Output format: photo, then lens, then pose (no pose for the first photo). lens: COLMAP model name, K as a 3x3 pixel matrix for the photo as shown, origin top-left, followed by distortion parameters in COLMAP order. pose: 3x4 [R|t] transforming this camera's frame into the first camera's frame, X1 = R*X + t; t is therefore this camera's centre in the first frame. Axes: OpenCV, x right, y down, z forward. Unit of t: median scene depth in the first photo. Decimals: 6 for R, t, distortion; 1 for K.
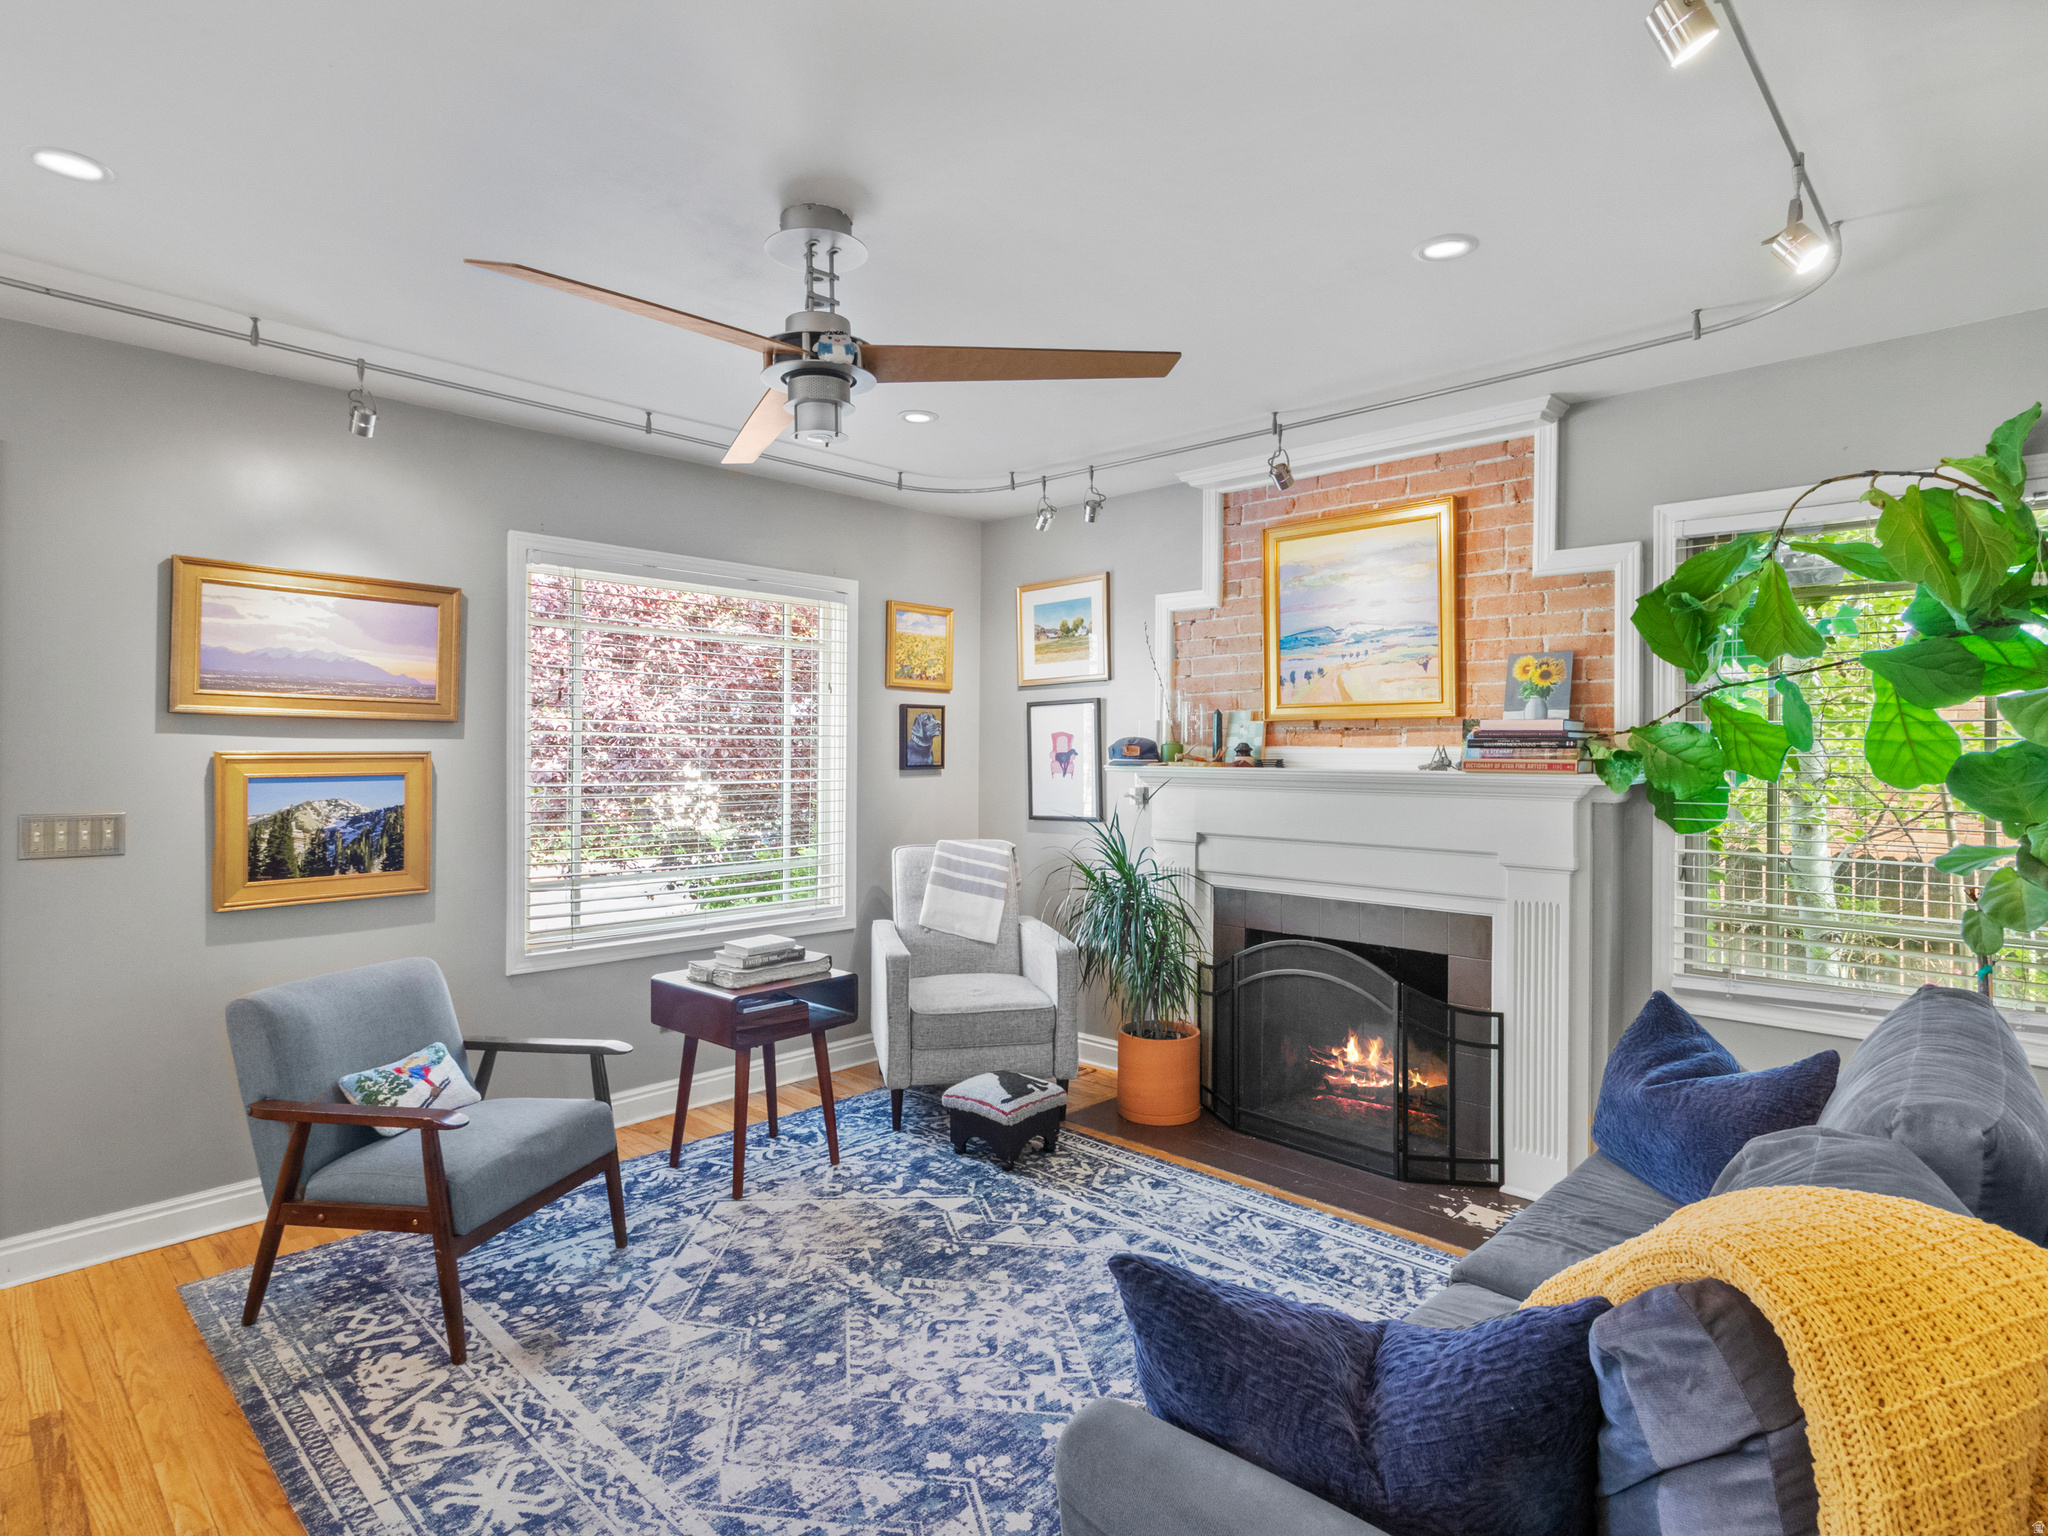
lens RADIAL K [[1088.6, 0, 1019.2], [0, 1088.6, 751.3], [0, 0, 1]] dist [-0.002826, 0.003211]
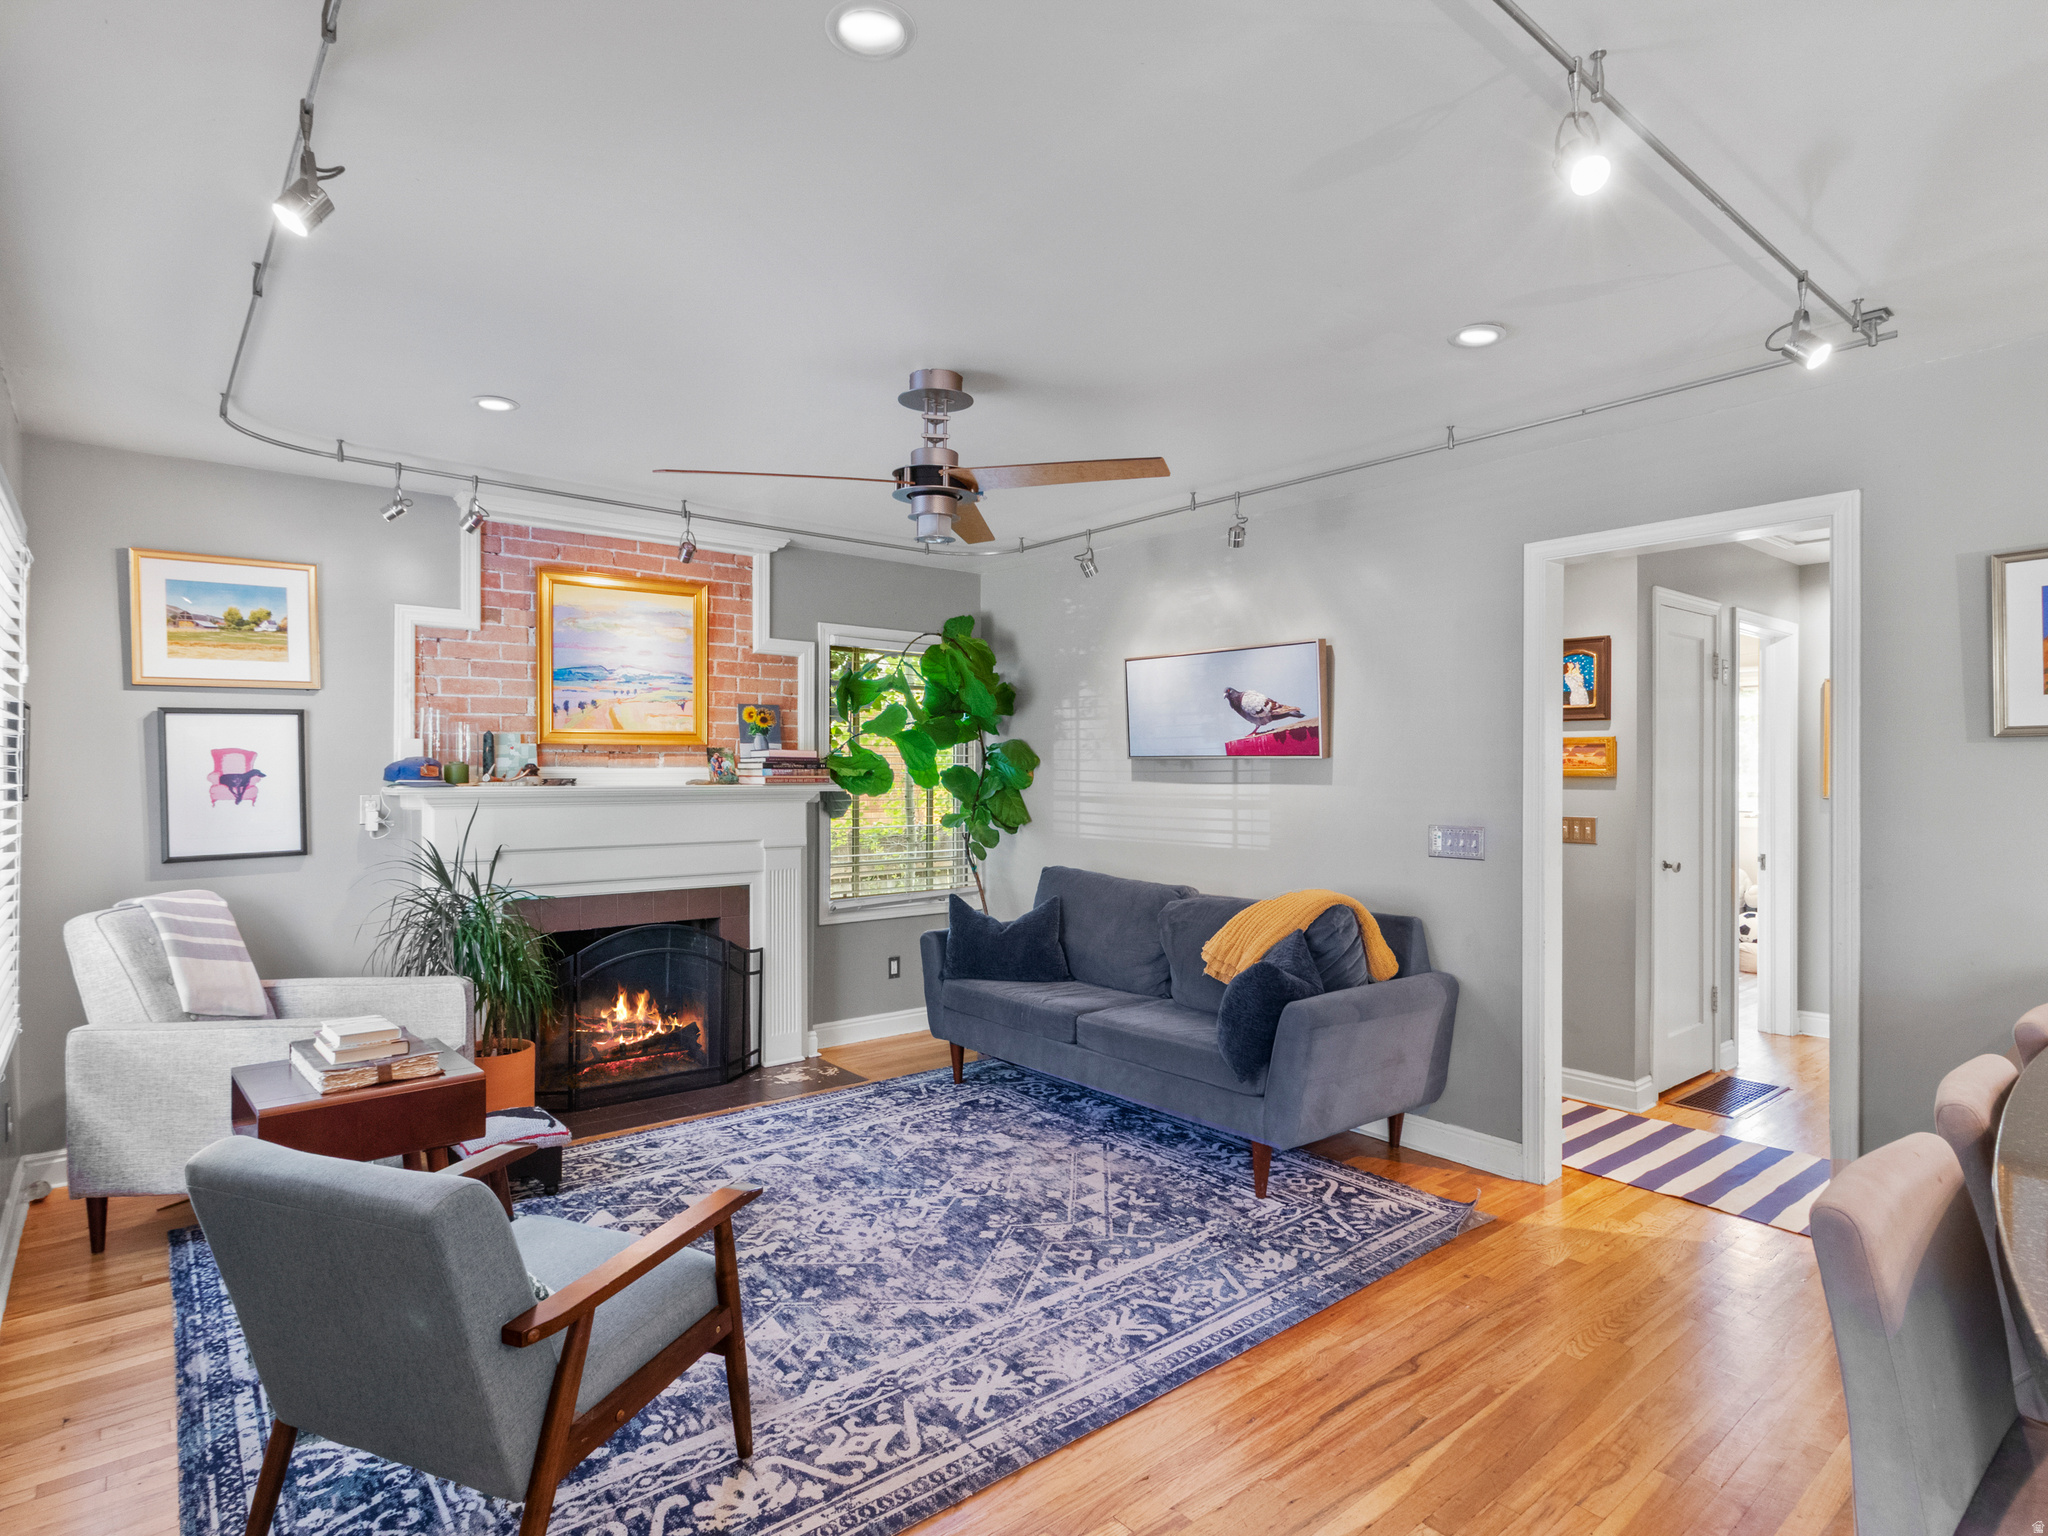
lens RADIAL K [[1088.6, 0, 1016.6], [0, 1088.6, 778.0], [0, 0, 1]] dist [-0.002826, 0.003211]
pose [[0.124120, -0.010437, 0.992212, -0.962081], [0.000809, 0.999945, 0.010417, -0.005282], [-0.992267, -0.000491, 0.124122, 0.466341]]
